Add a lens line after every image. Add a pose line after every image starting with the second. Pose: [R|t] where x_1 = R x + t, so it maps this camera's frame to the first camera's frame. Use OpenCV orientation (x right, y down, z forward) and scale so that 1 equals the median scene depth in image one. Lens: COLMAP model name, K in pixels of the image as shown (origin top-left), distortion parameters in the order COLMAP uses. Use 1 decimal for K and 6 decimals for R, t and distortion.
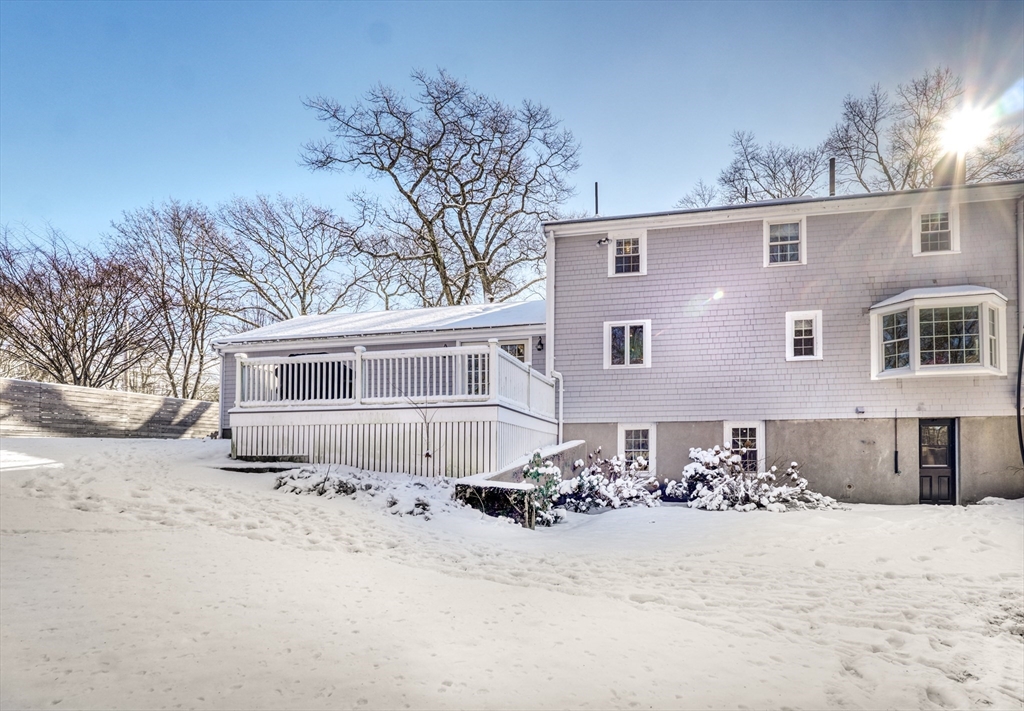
lens RADIAL K [[464.6, 0, 545.8], [0, 464.6, 441.3], [0, 0, 1]] dist [-0.001002, -0.000153]
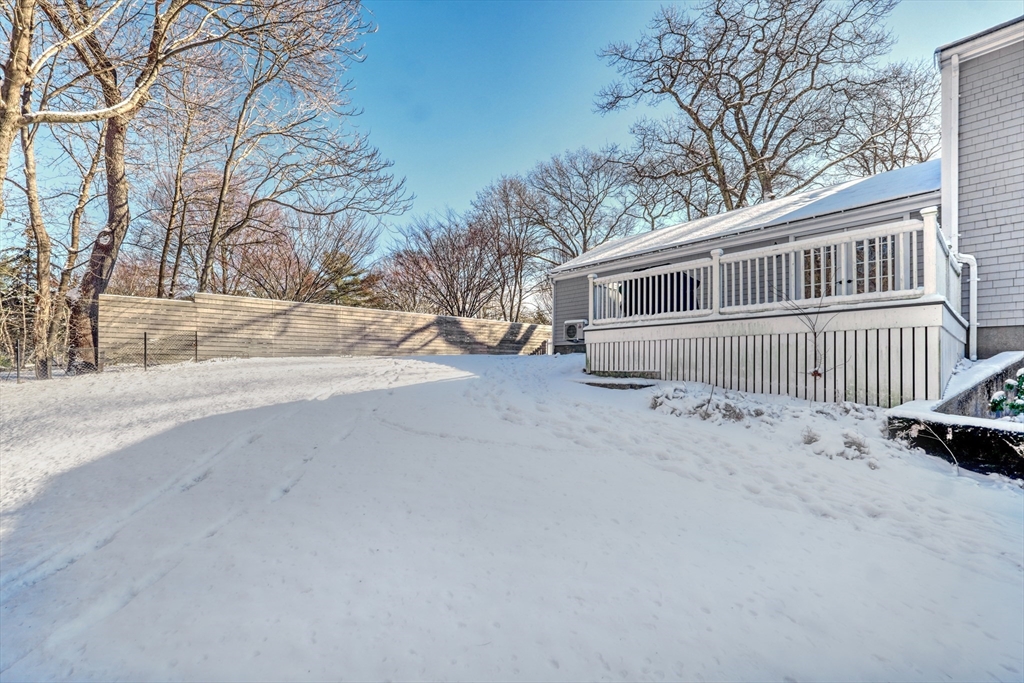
lens RADIAL K [[430.8, 0, 511.6], [0, 430.8, 359.8], [0, 0, 1]] dist [0.000663, 0.000341]
pose [[0.796568, -0.001556, -0.604547, -0.128150], [0.010552, 0.999880, 0.011330, -0.004271], [0.604457, -0.015405, 0.796489, 0.062080]]
